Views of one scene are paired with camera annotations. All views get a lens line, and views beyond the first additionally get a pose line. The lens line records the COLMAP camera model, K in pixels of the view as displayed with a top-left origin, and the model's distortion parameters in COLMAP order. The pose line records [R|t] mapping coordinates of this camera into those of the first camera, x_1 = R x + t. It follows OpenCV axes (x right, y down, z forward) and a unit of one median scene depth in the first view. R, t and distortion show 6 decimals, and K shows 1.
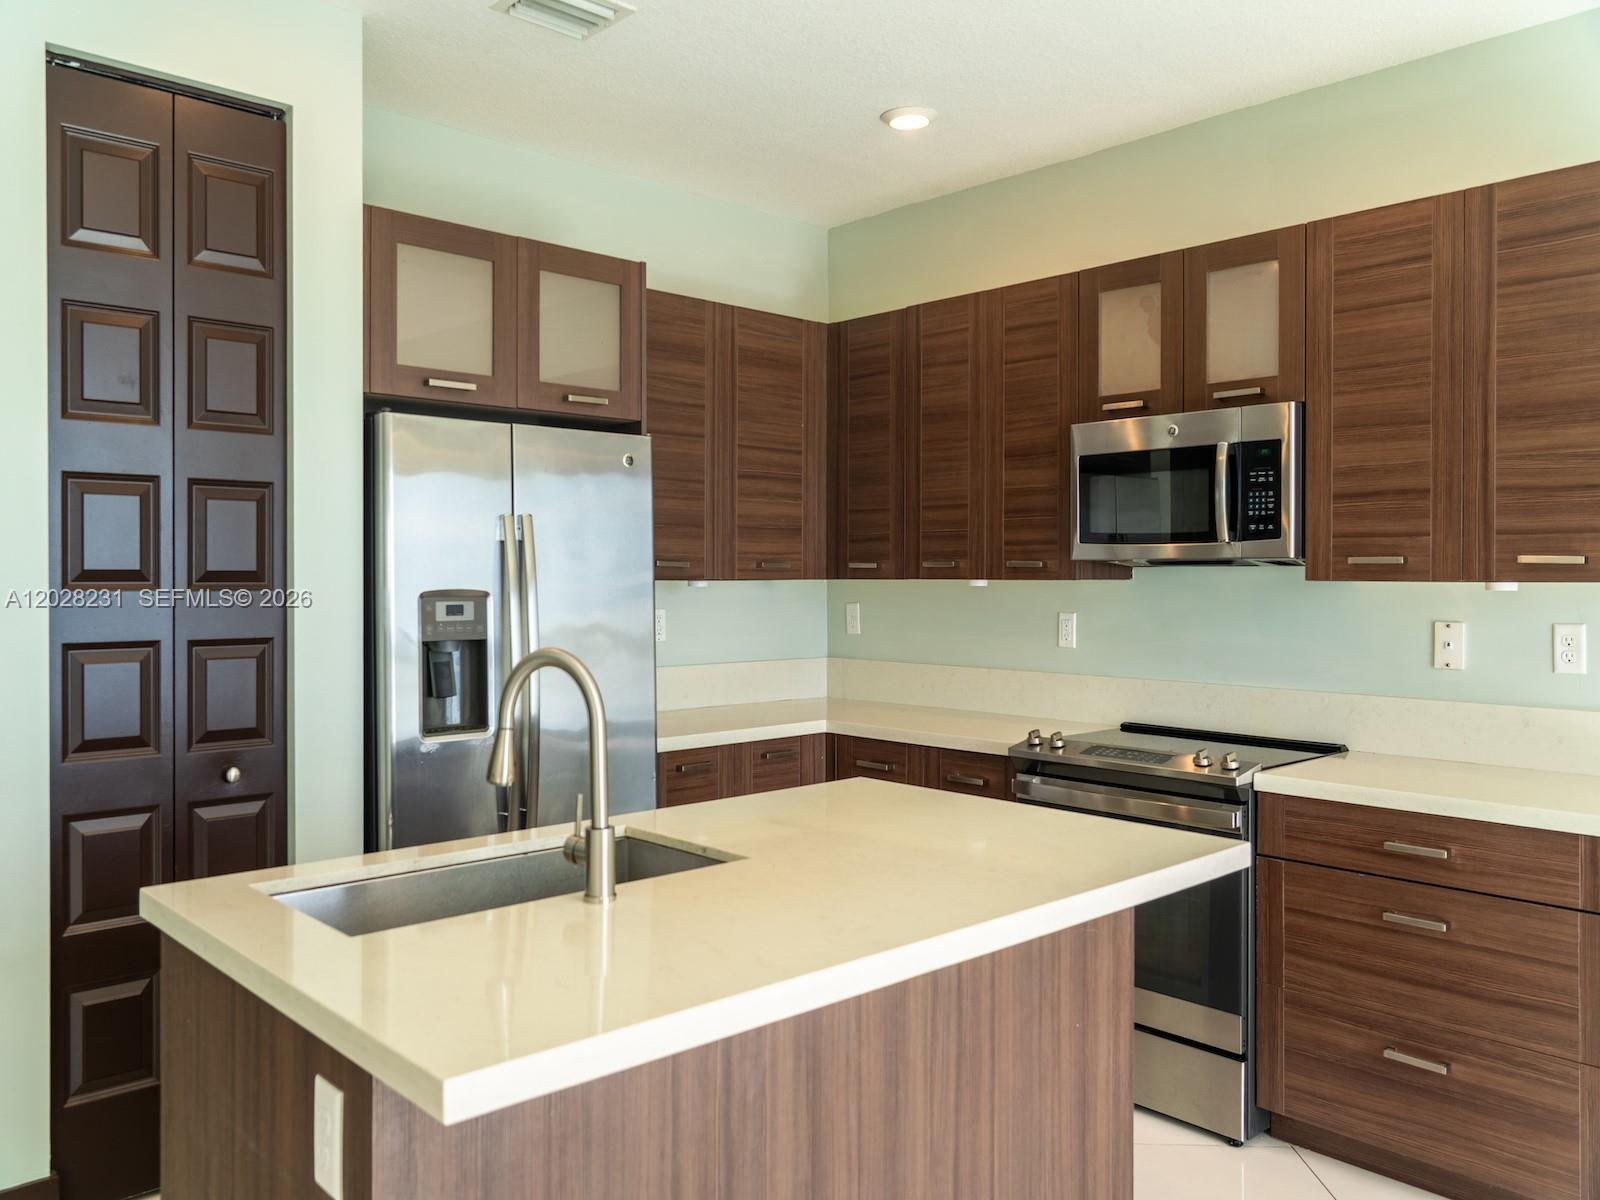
lens RADIAL K [[1253.6, 0, 800.4], [0, 1253.6, 591.0], [0, 0, 1]] dist [0.006831, 0.003367]
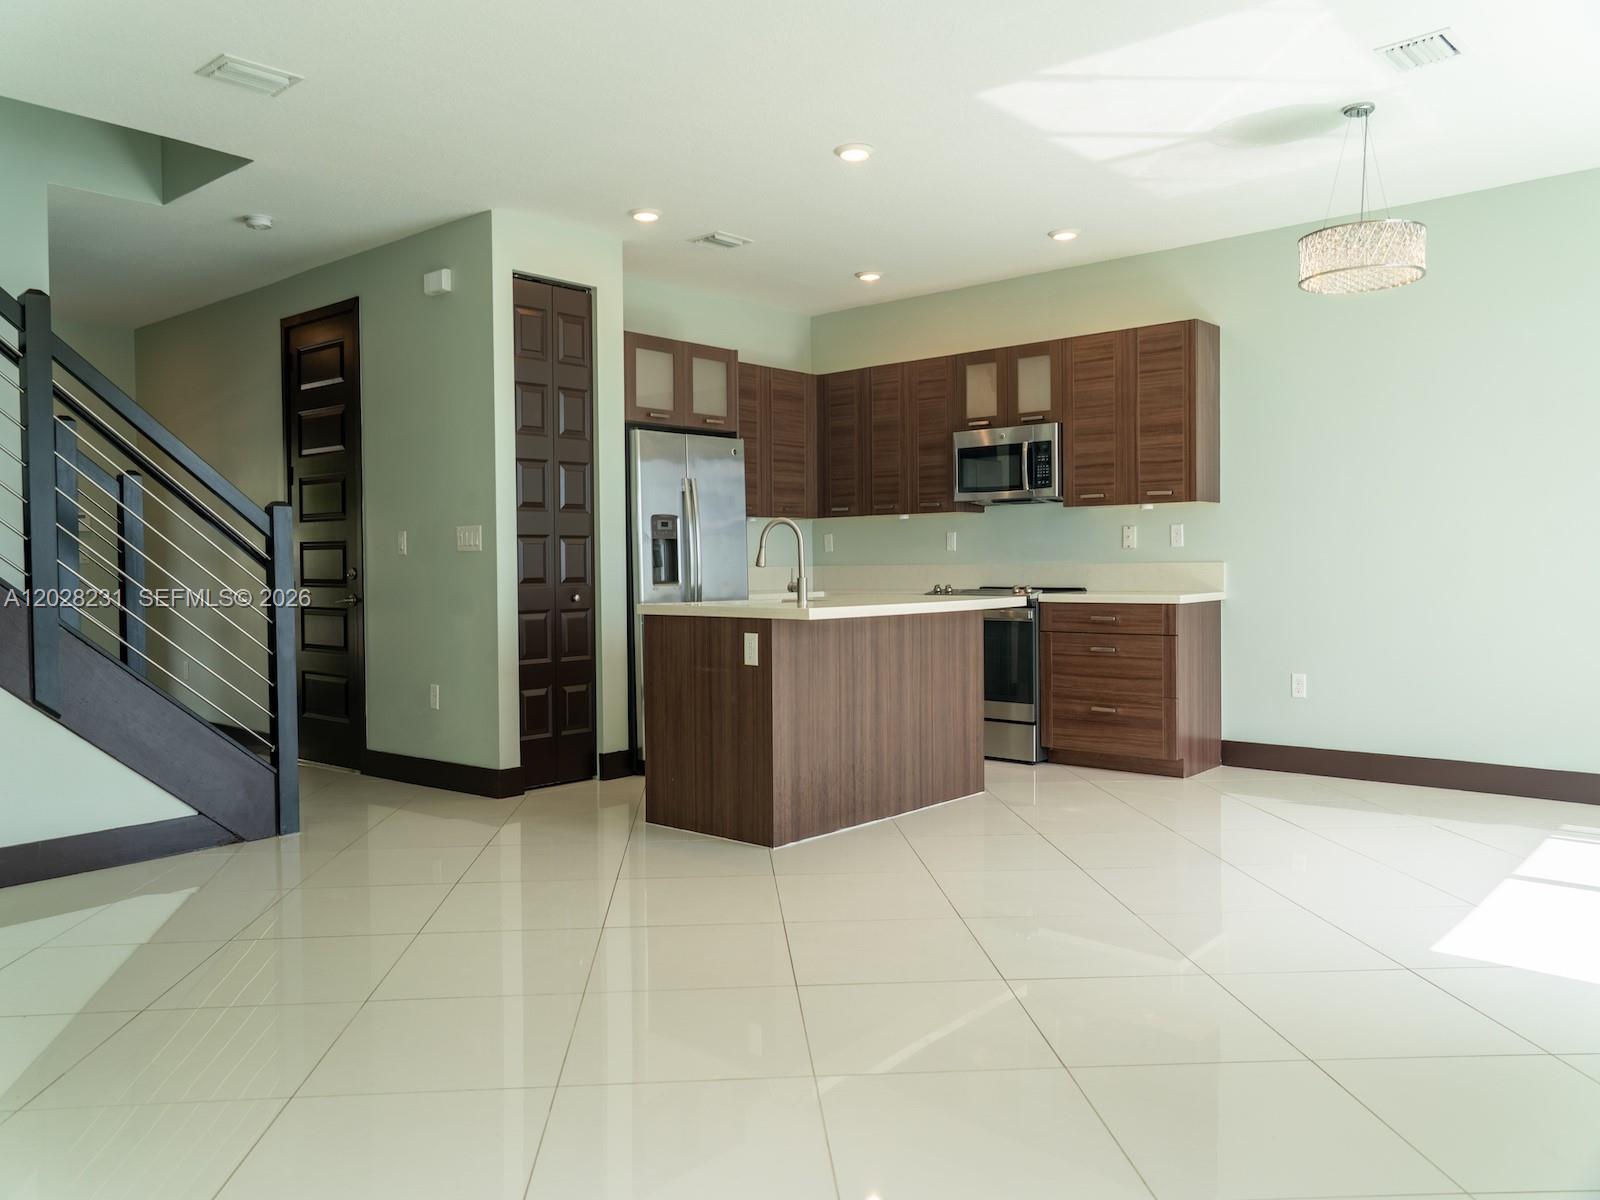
lens RADIAL K [[1207.9, 0, 798.6], [0, 1207.9, 604.0], [0, 0, 1]] dist [0.015842, -0.000009]
pose [[0.995273, -0.016298, 0.095737, -0.244874], [0.014113, 0.999625, 0.023456, 0.102292], [-0.096084, -0.021994, 0.995130, -1.007771]]
